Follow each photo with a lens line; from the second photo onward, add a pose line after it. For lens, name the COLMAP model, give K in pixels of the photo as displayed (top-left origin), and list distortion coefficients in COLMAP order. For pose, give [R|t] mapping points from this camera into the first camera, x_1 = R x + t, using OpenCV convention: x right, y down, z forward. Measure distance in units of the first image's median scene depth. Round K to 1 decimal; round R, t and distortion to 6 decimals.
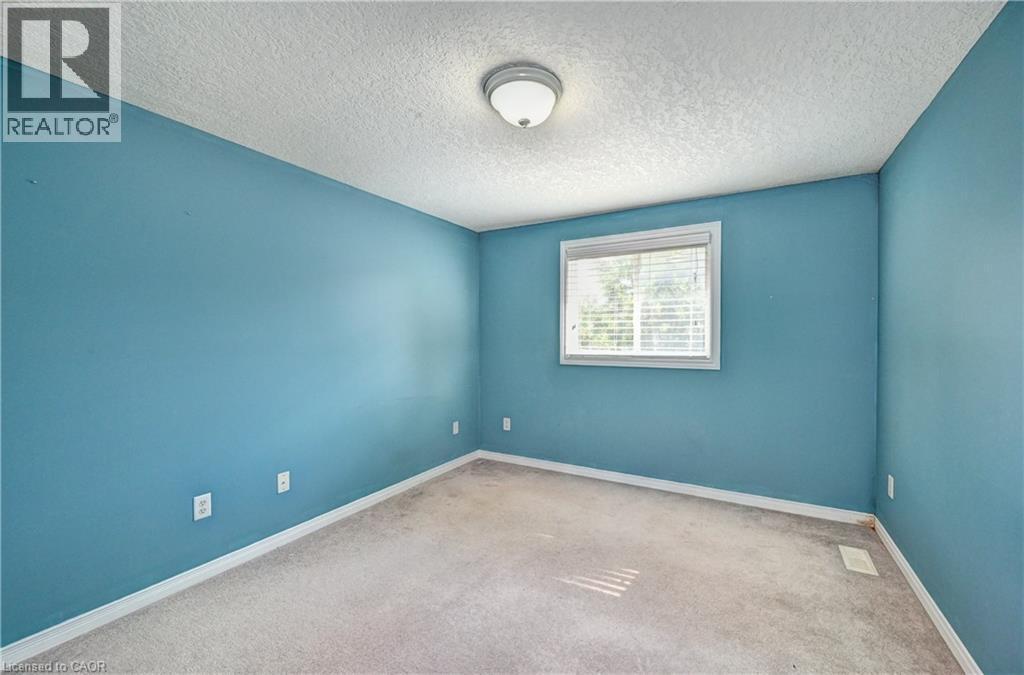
lens RADIAL K [[436.1, 0, 506.3], [0, 436.1, 340.2], [0, 0, 1]] dist [0.009509, 0.000420]
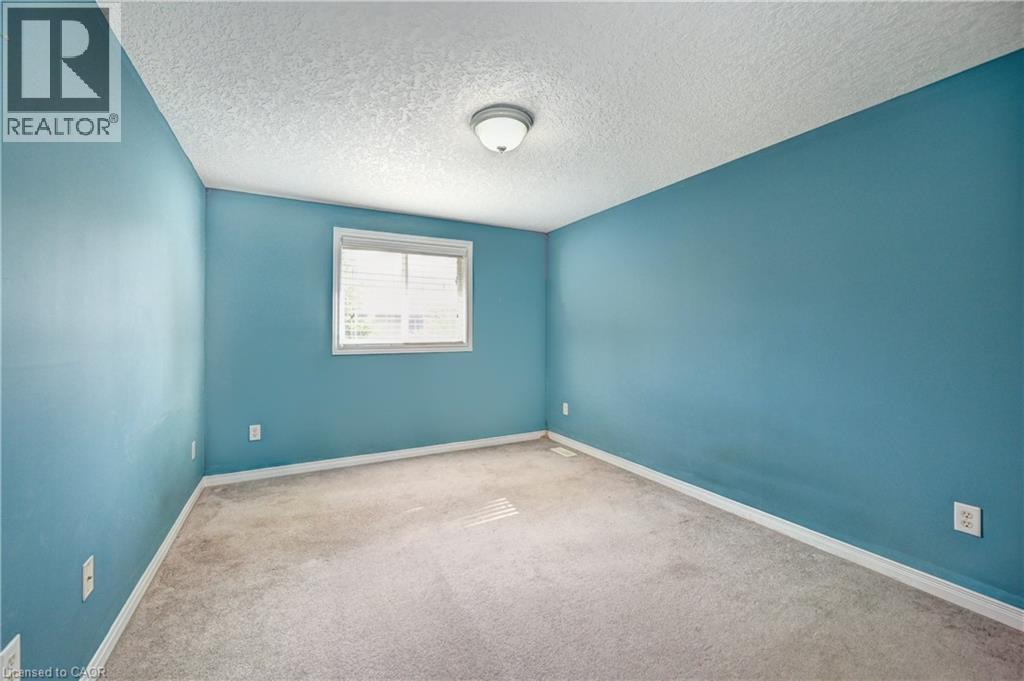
lens RADIAL K [[446.3, 0, 510.5], [0, 446.3, 328.5], [0, 0, 1]] dist [-0.000004, -0.000166]
pose [[0.483992, 0.011130, 0.875002, -0.581387], [0.011929, 0.999742, -0.019315, 0.022871], [-0.874991, 0.019786, 0.483734, 0.201547]]
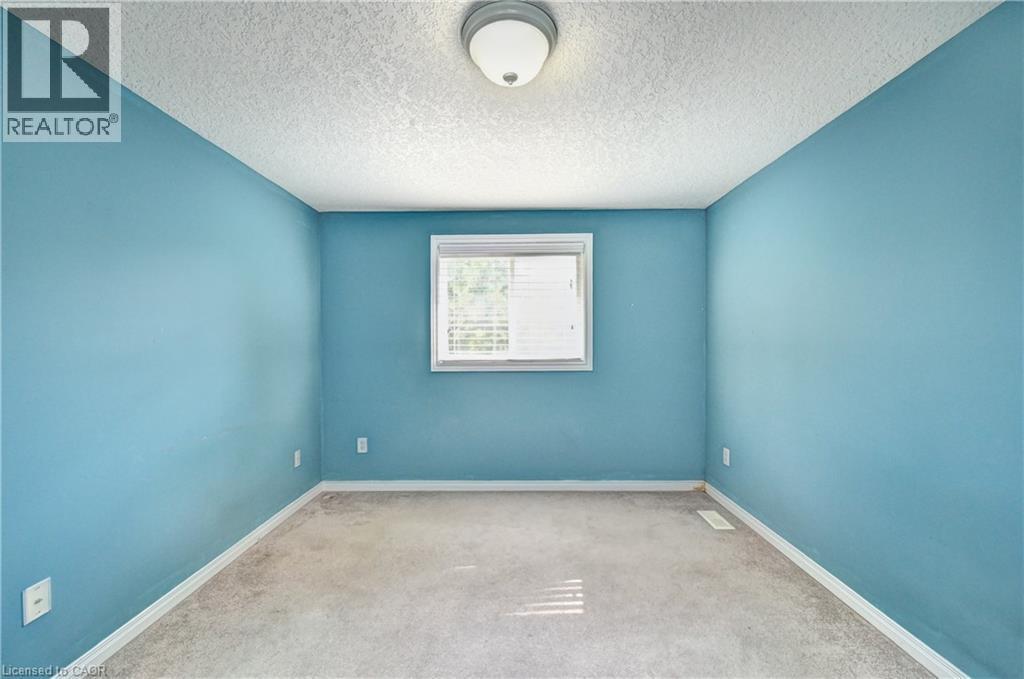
lens RADIAL K [[436.1, 0, 506.3], [0, 436.1, 342.2], [0, 0, 1]] dist [0.009509, 0.000420]
pose [[0.859945, -0.006343, 0.510347, -0.217884], [0.009512, 0.999948, -0.003599, -0.000437], [-0.510298, 0.007950, 0.859961, 0.156027]]
